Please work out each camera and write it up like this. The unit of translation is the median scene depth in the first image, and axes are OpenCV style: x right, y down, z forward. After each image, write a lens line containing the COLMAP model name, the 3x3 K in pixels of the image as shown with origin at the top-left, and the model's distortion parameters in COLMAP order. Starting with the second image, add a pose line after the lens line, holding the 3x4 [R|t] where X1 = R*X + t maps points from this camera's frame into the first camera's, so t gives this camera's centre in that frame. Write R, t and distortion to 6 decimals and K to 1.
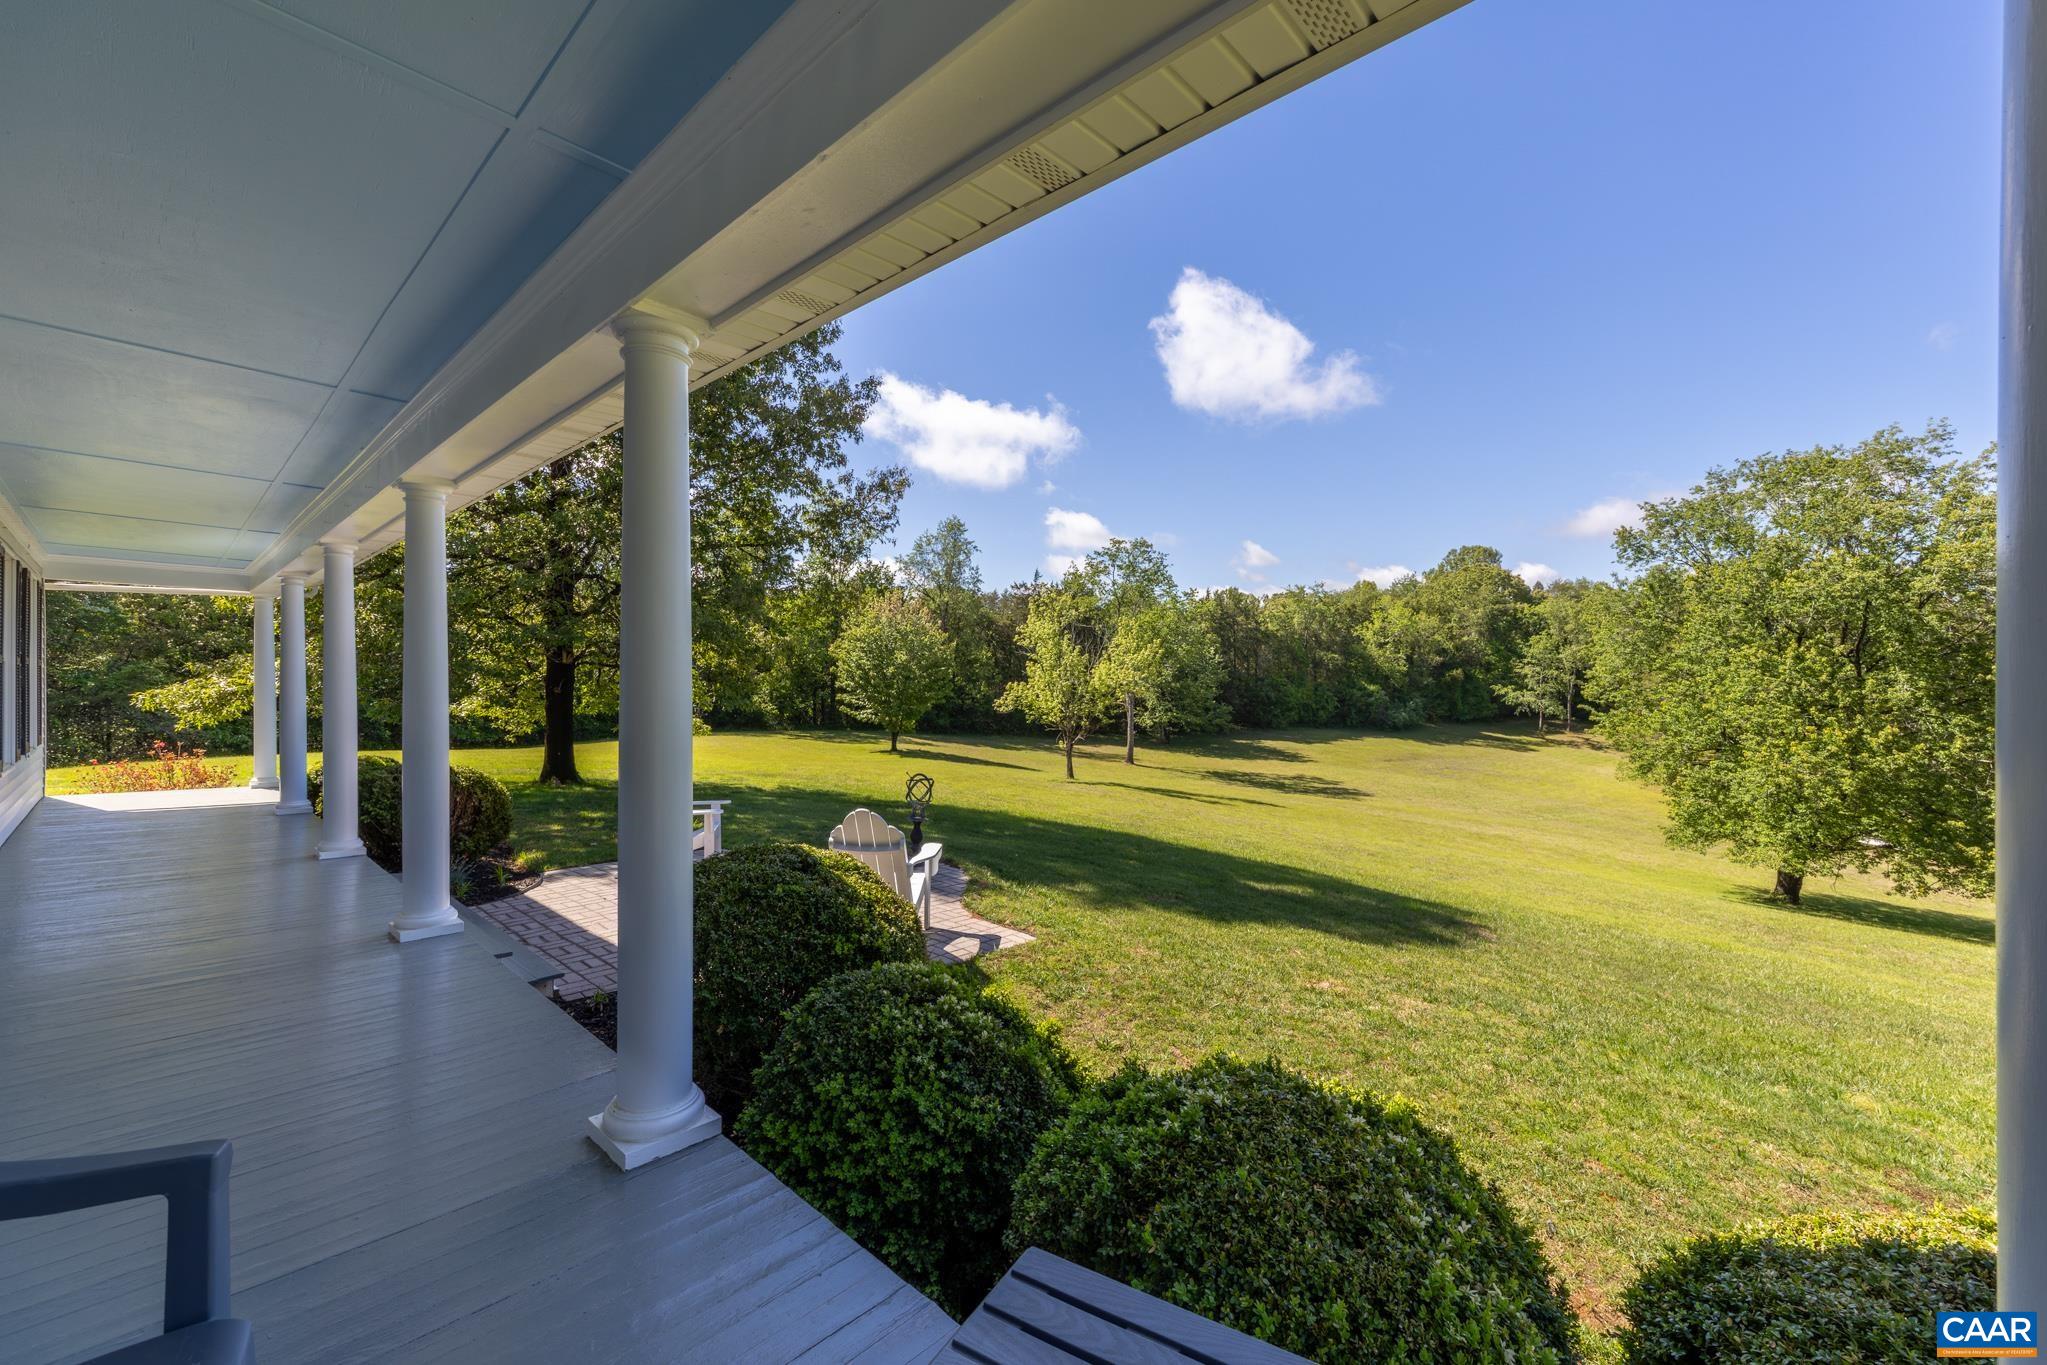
lens RADIAL K [[821.3, 0, 1022.5], [0, 821.3, 677.6], [0, 0, 1]] dist [0.000645, -0.000034]
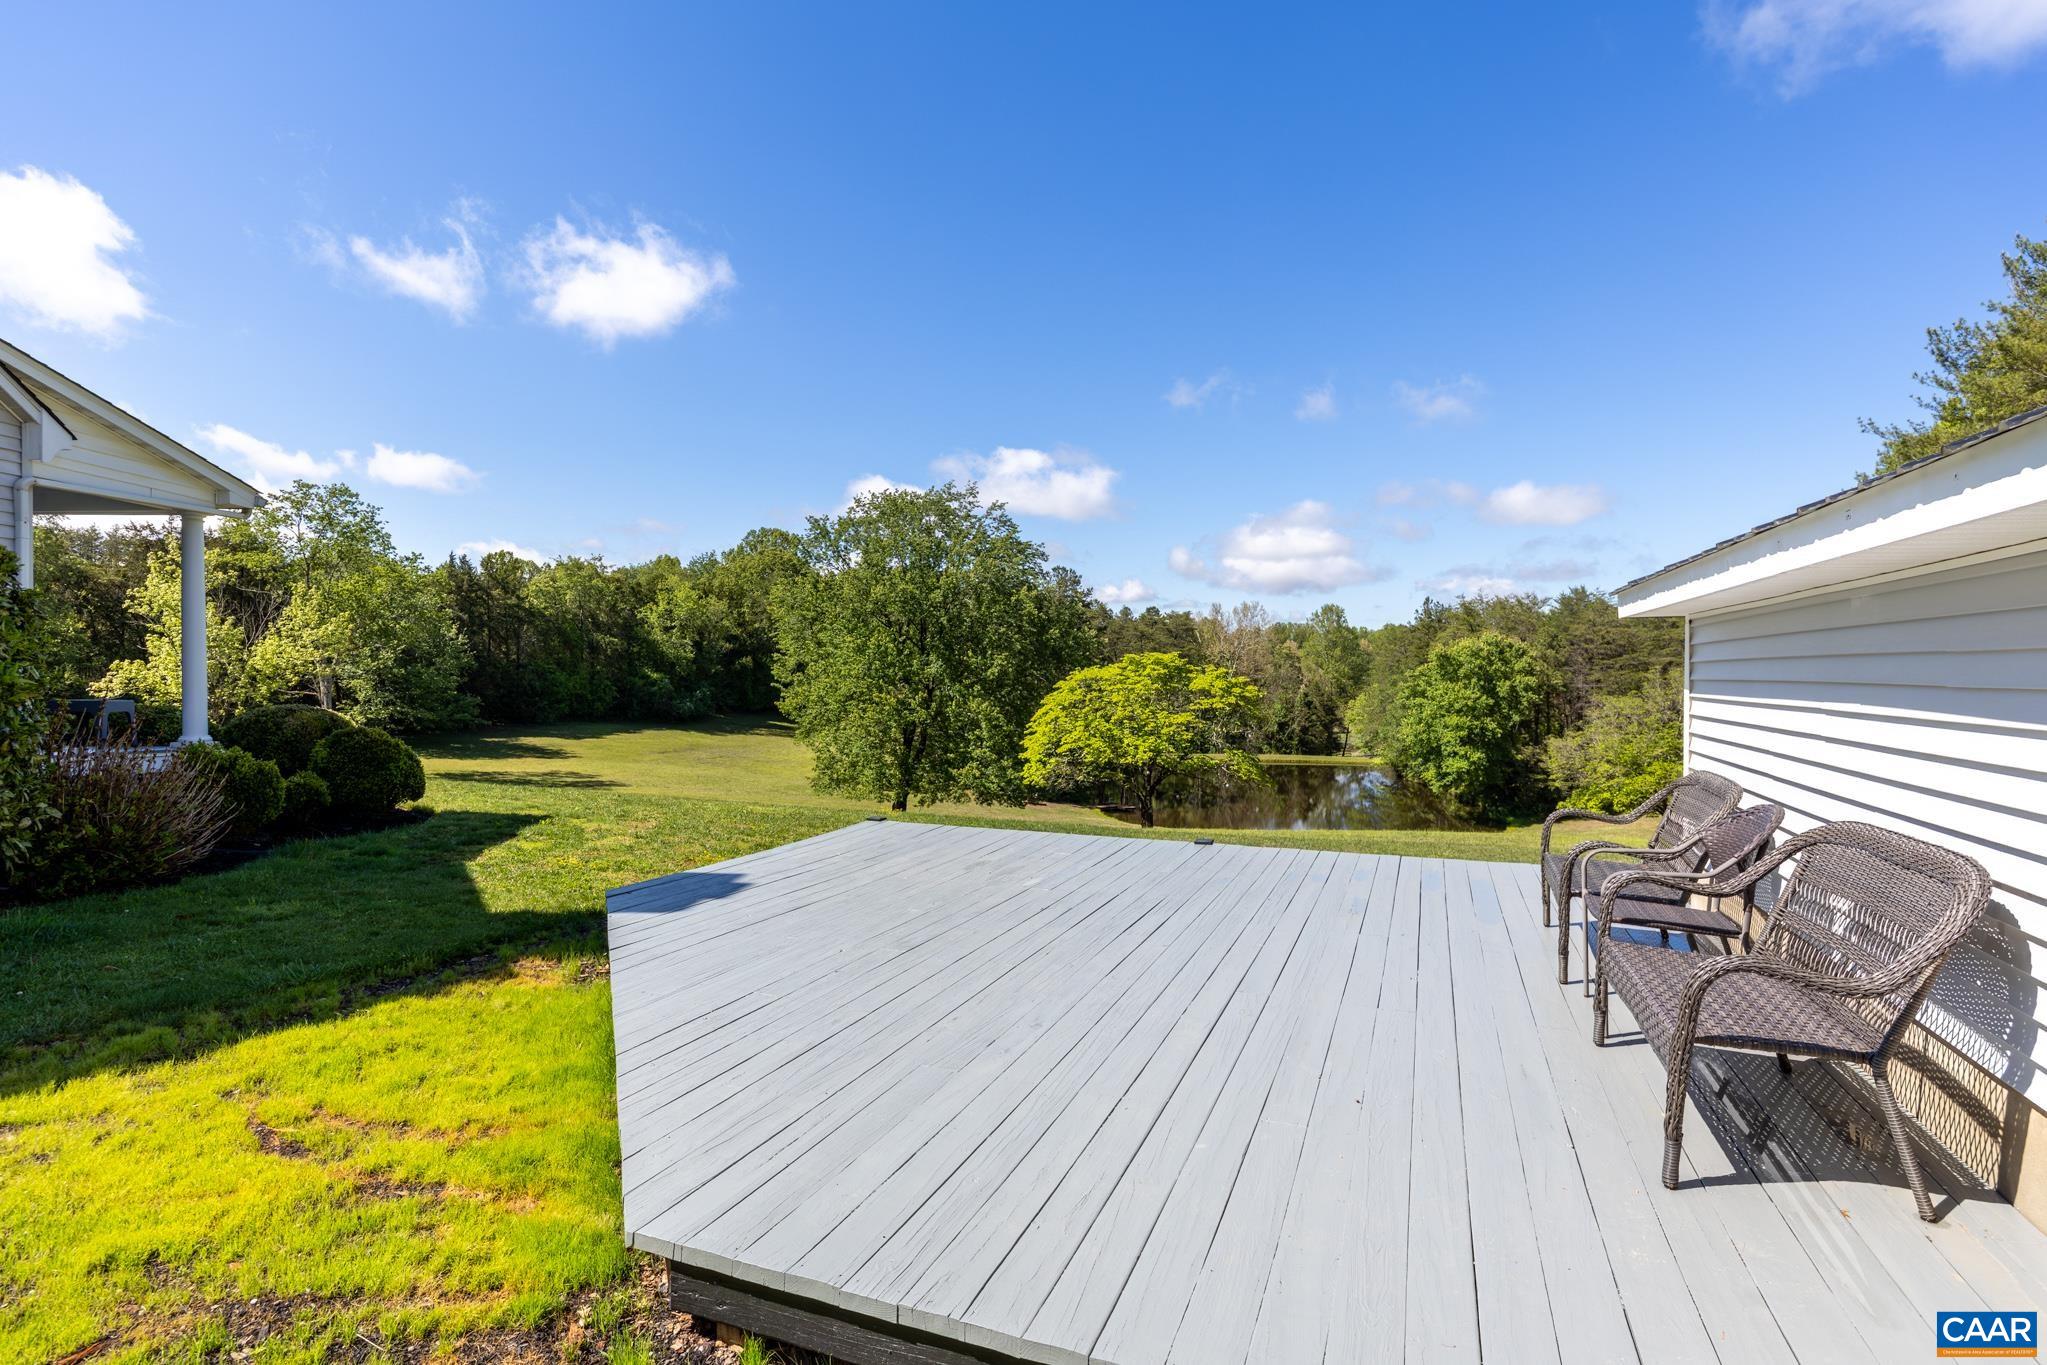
lens RADIAL K [[1018.1, 0, 1023.5], [0, 1018.1, 682.5], [0, 0, 1]] dist [0.001008, 0.000389]
pose [[0.761161, -0.003967, 0.648551, 0.006410], [-0.004426, 0.999926, 0.011311, 0.006512], [-0.648548, -0.011480, 0.761087, -0.154312]]
